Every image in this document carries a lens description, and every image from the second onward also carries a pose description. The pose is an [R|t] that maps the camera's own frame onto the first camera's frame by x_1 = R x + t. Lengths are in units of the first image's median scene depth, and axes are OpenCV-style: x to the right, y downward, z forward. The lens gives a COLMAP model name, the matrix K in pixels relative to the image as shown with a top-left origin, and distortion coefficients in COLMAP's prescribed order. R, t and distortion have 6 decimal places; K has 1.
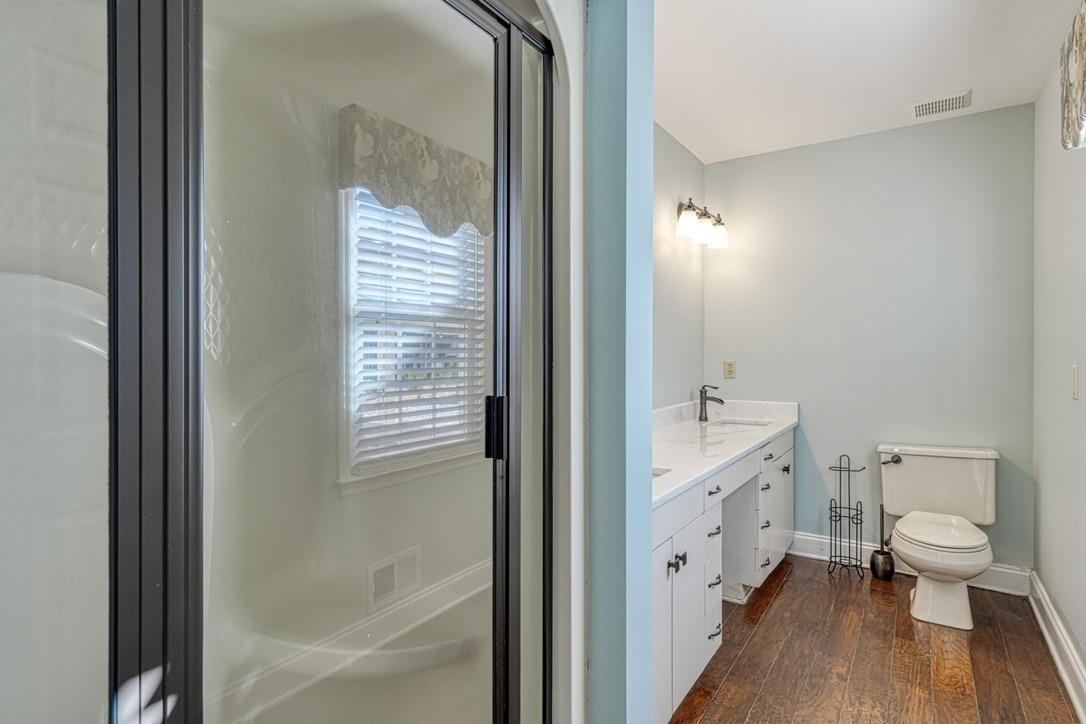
lens RADIAL K [[571.5, 0, 543.0], [0, 571.5, 362.0], [0, 0, 1]] dist [-0.000582, 0.000375]
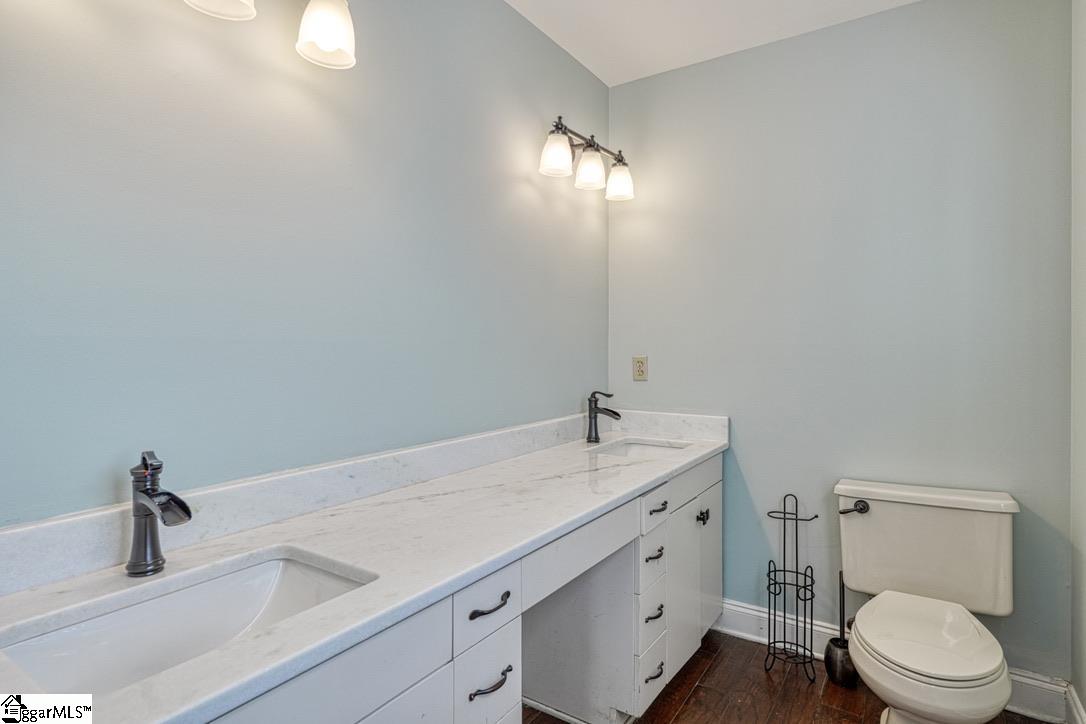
lens RADIAL K [[581.4, 0, 541.4], [0, 581.4, 352.3], [0, 0, 1]] dist [-0.000684, -0.000332]
pose [[0.999978, 0.002578, 0.006056, 0.226849], [-0.002545, 0.999982, -0.005509, -0.003292], [-0.006070, 0.005494, 0.999966, 0.306603]]
